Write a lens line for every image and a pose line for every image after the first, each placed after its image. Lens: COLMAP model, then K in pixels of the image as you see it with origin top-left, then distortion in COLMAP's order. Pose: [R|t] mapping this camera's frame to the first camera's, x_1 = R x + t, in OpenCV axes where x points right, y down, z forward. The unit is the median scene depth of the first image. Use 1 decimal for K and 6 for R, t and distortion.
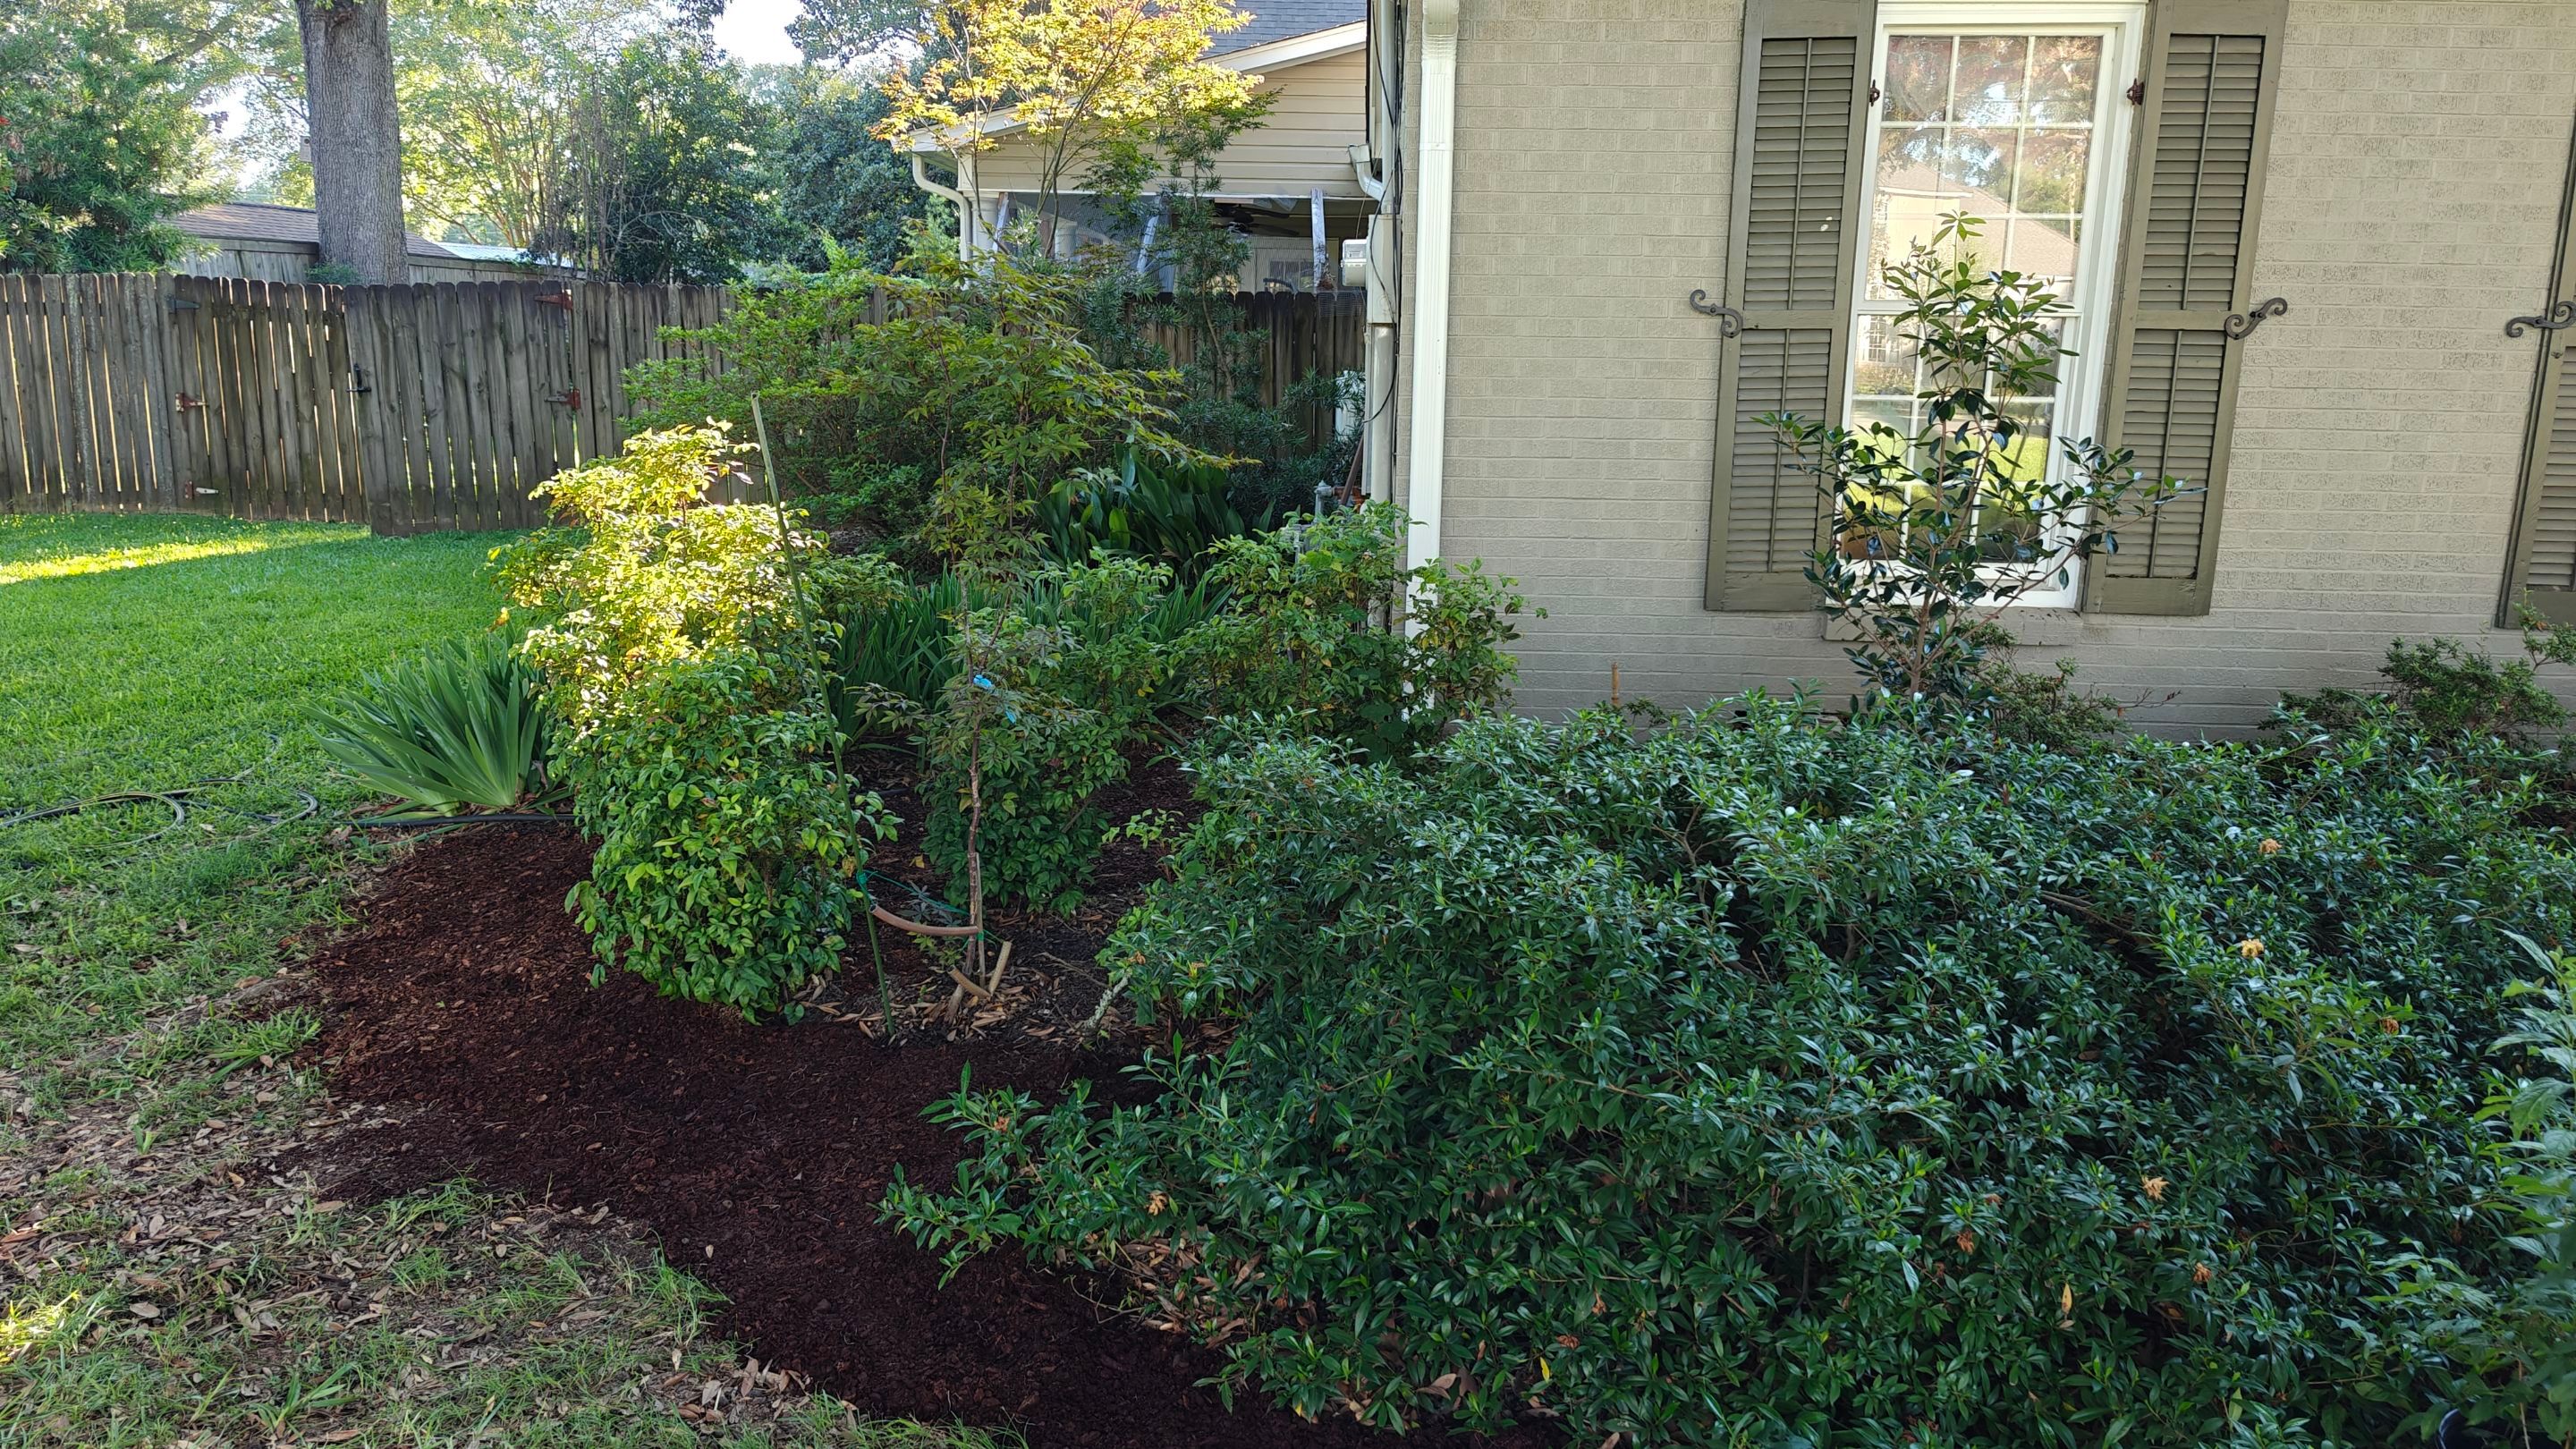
lens RADIAL K [[1819.6, 0, 1294.9], [0, 1819.6, 737.5], [0, 0, 1]] dist [0.043523, -0.045696]
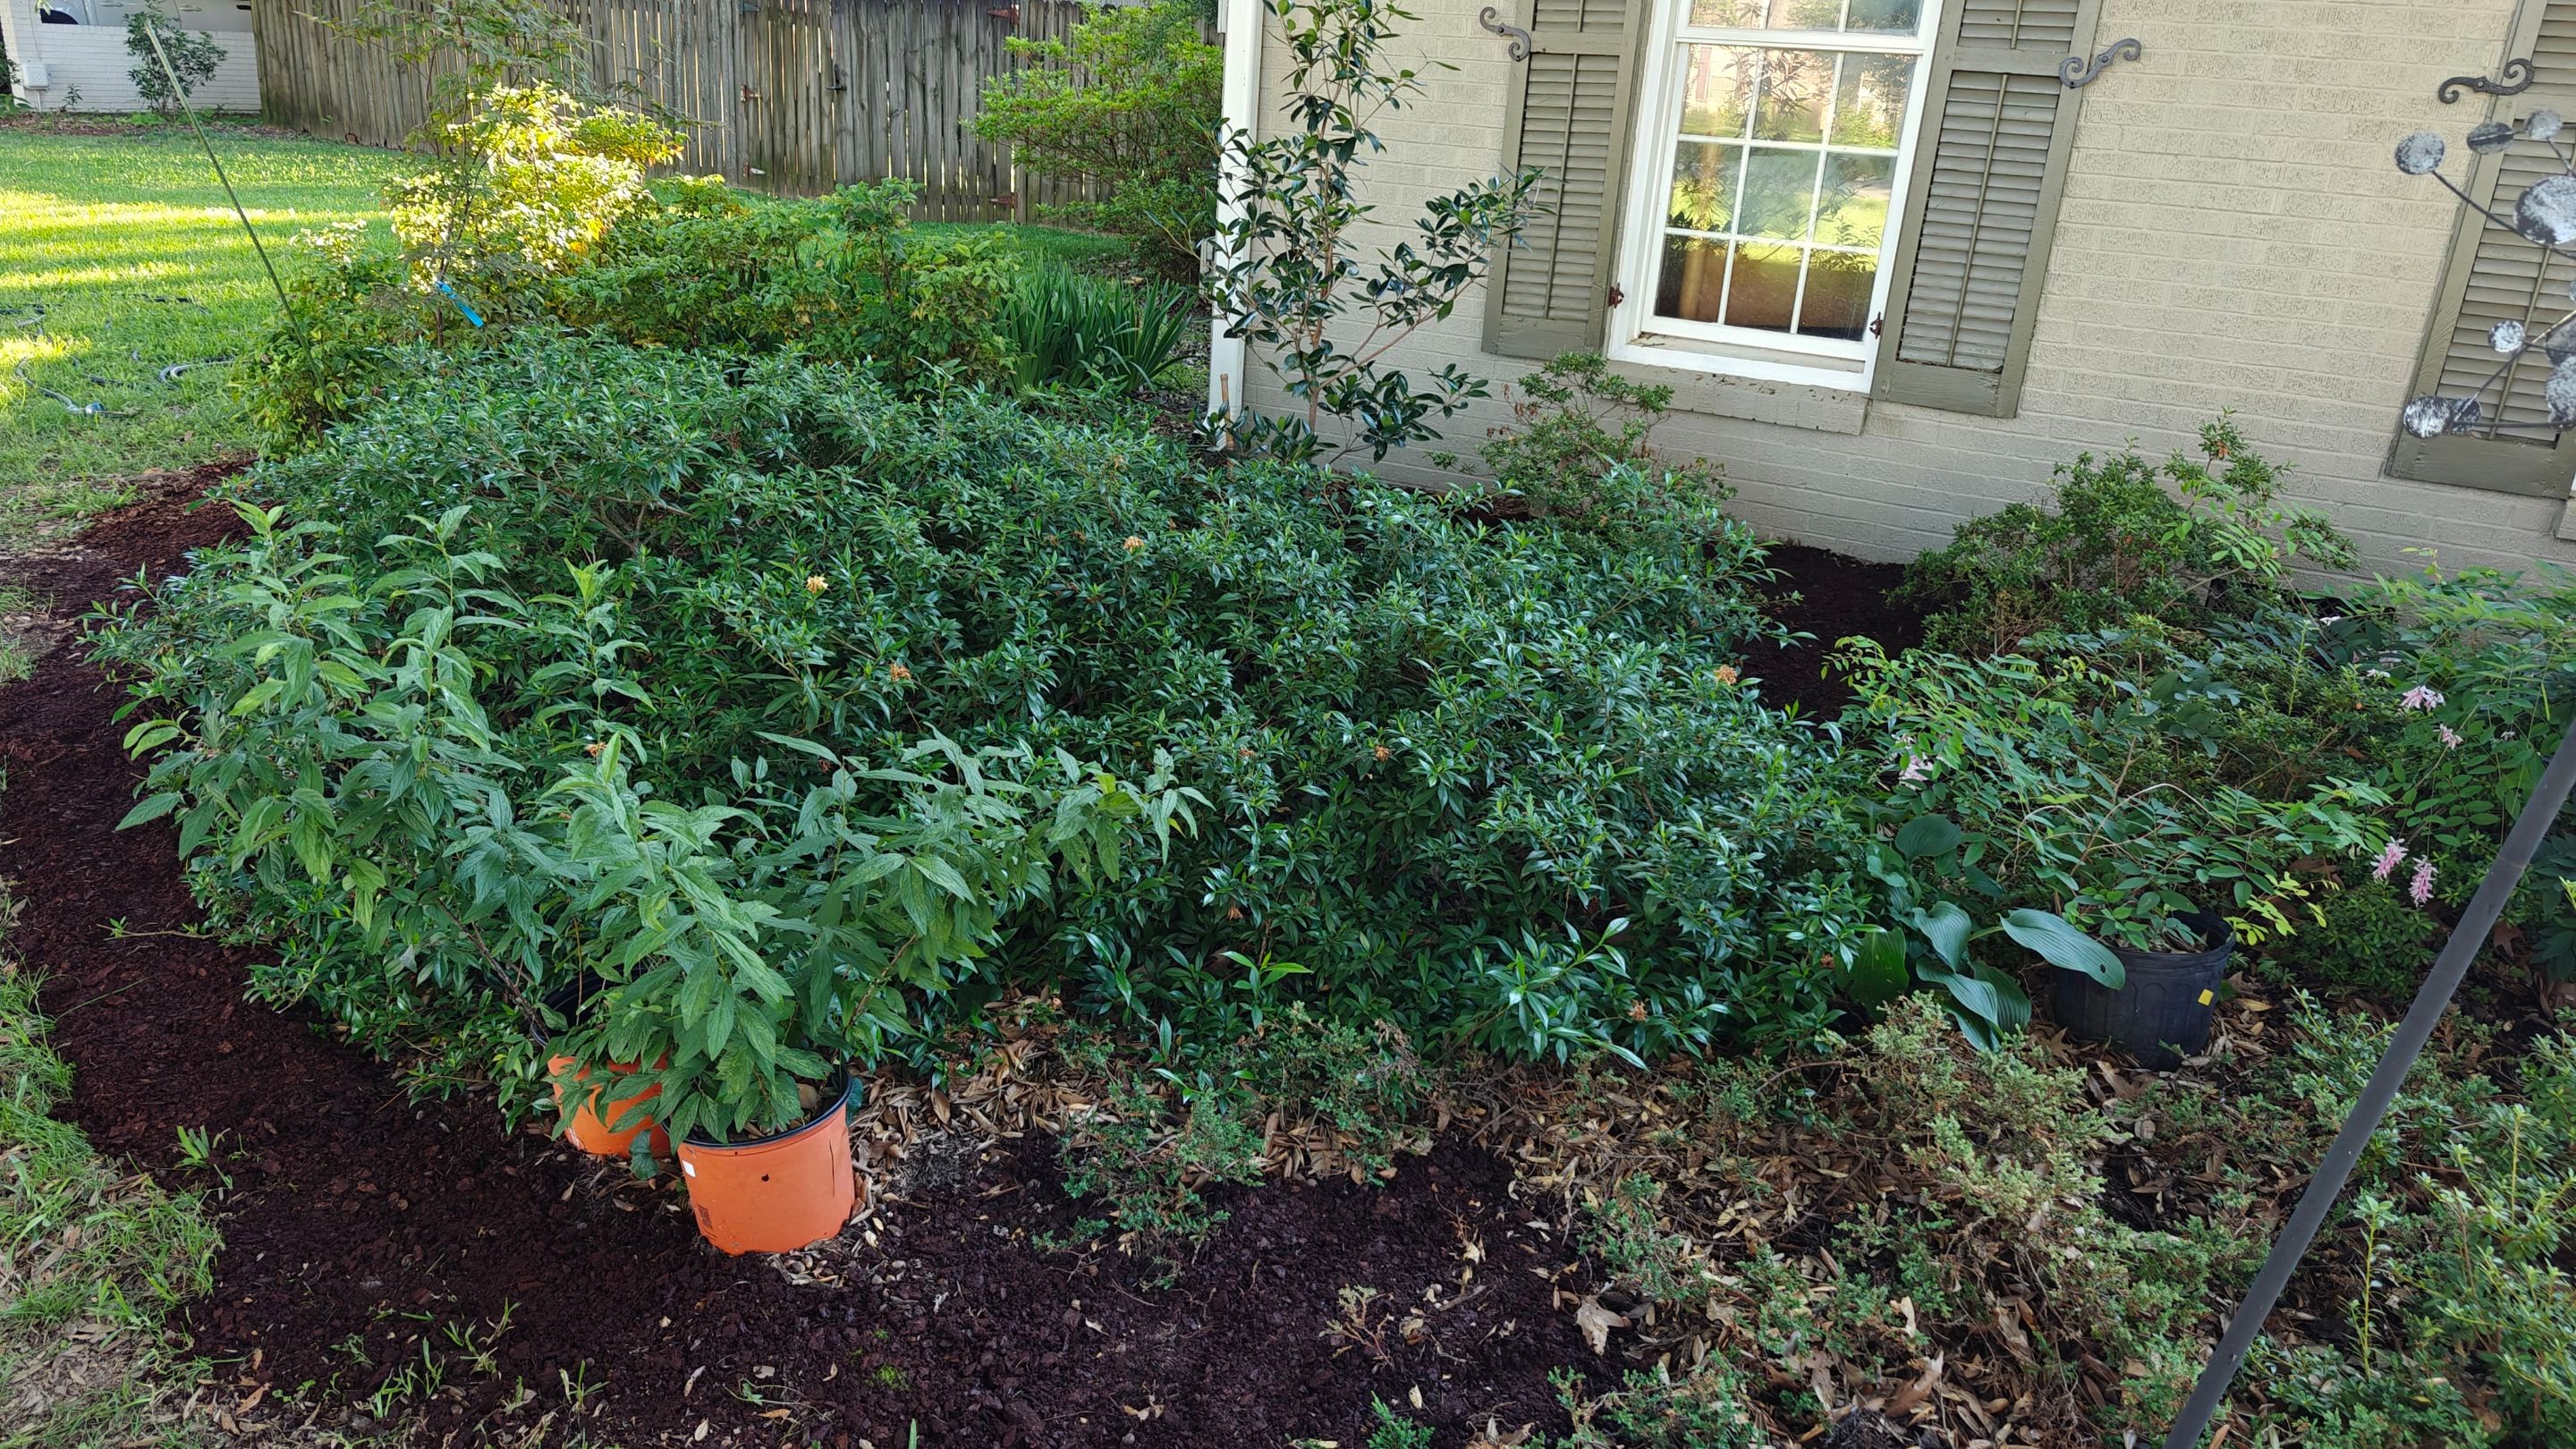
lens RADIAL K [[1819.6, 0, 1281.0], [0, 1819.6, 769.4], [0, 0, 1]] dist [0.043523, -0.045696]
pose [[0.898909, 0.195617, -0.392041, 1.148705], [-0.140143, 0.976161, 0.165741, 0.002096], [0.415117, -0.094044, 0.904894, 0.100001]]
